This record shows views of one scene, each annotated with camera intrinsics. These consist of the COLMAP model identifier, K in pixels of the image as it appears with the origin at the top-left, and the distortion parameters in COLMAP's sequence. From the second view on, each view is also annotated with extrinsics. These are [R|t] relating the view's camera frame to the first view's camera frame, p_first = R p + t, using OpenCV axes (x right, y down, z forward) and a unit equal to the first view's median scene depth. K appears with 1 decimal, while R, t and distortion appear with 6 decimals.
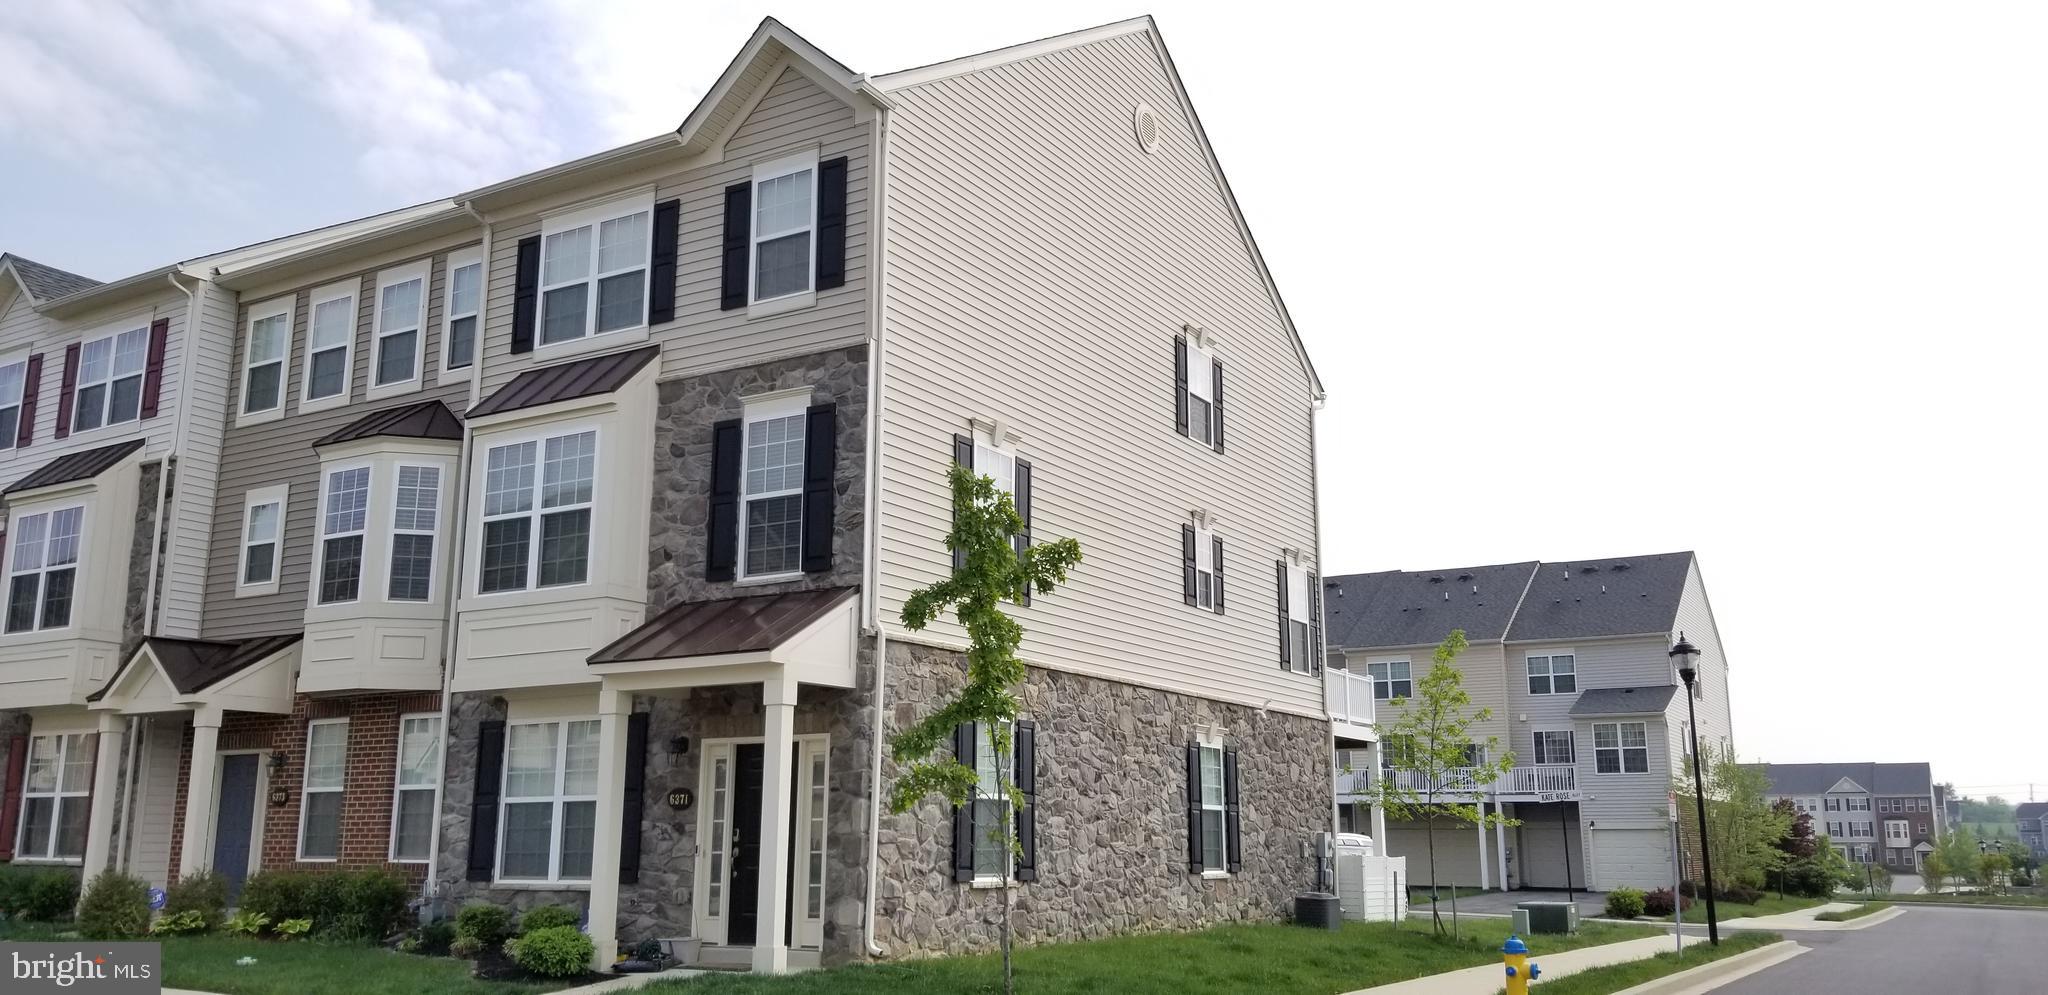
lens RADIAL K [[1594.5, 0, 1023.0], [0, 1594.5, 499.1], [0, 0, 1]] dist [0.058315, -0.103379]
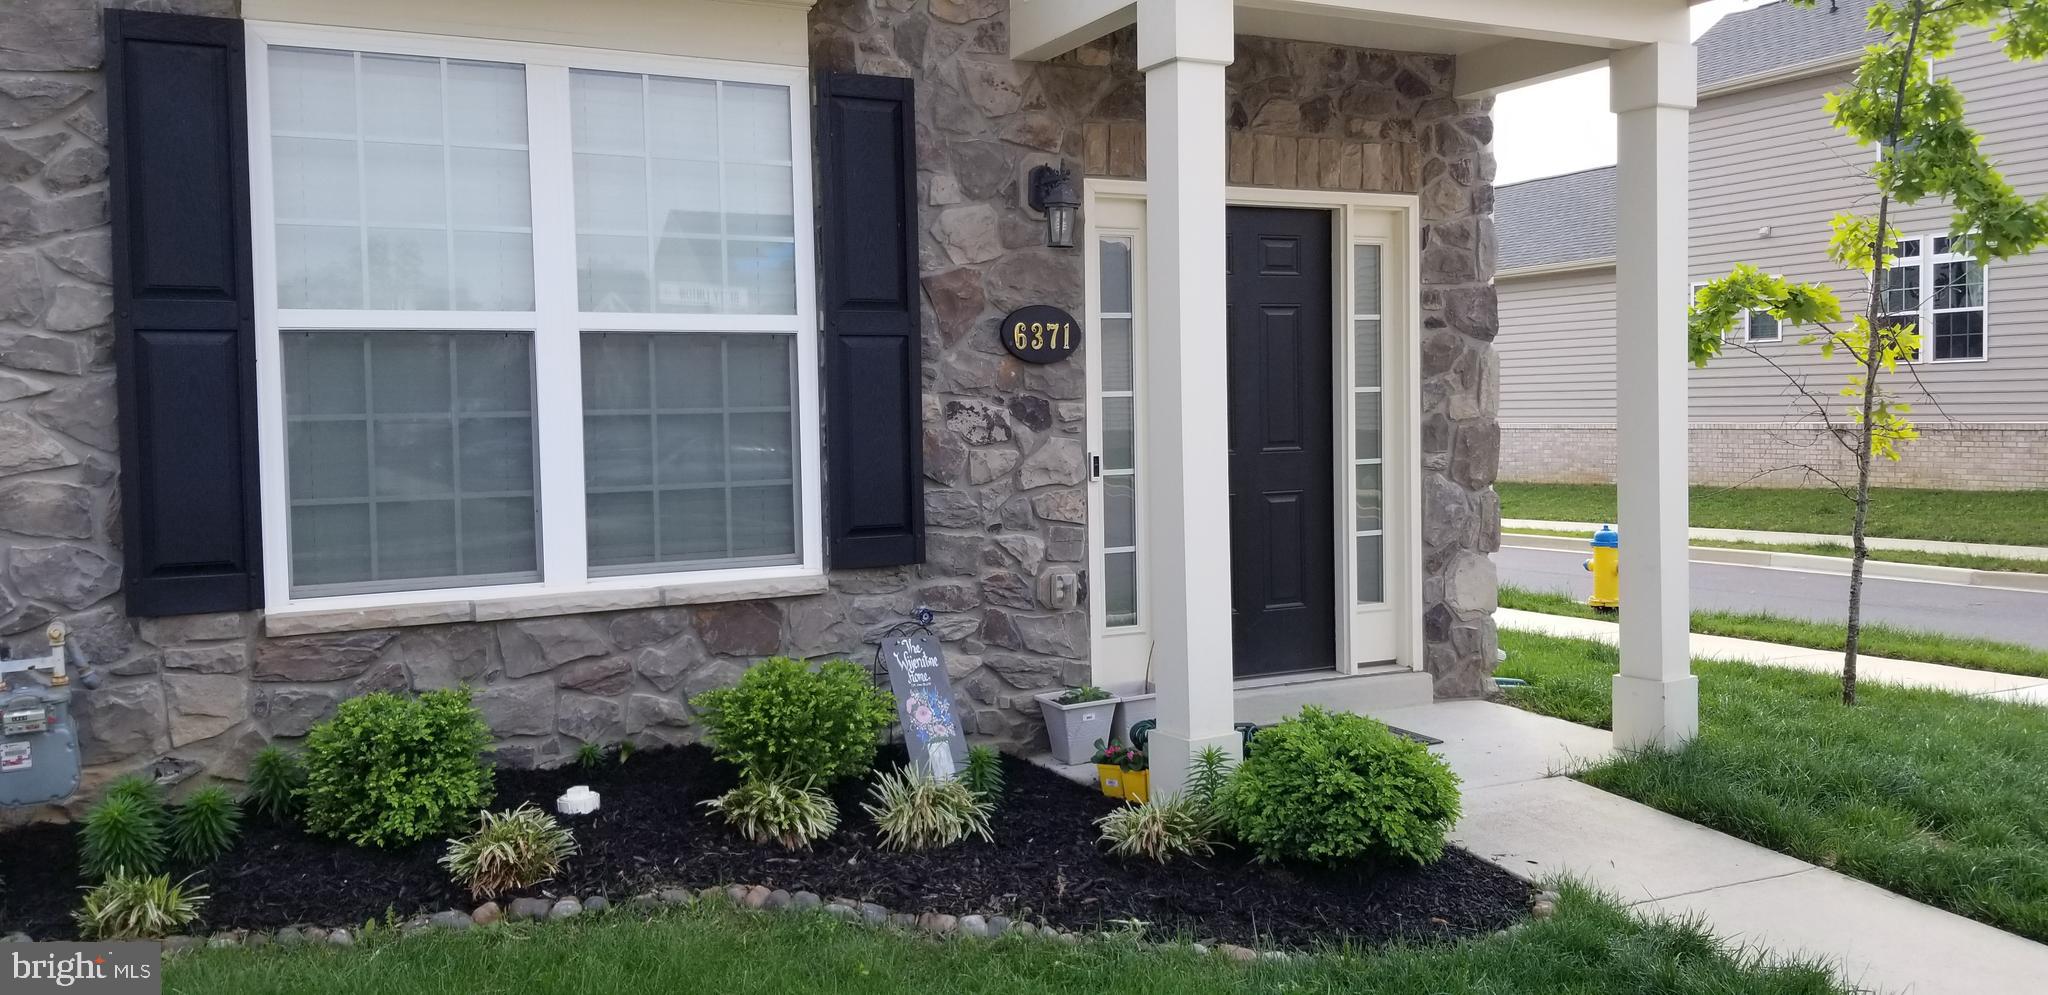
lens RADIAL K [[1594.5, 0, 1029.8], [0, 1594.5, 497.4], [0, 0, 1]] dist [0.058315, -0.103379]
pose [[0.531404, -0.061638, 0.844873, -0.527112], [-0.165168, 0.970669, 0.174702, 0.159583], [-0.830861, -0.232383, 0.505637, 0.806267]]
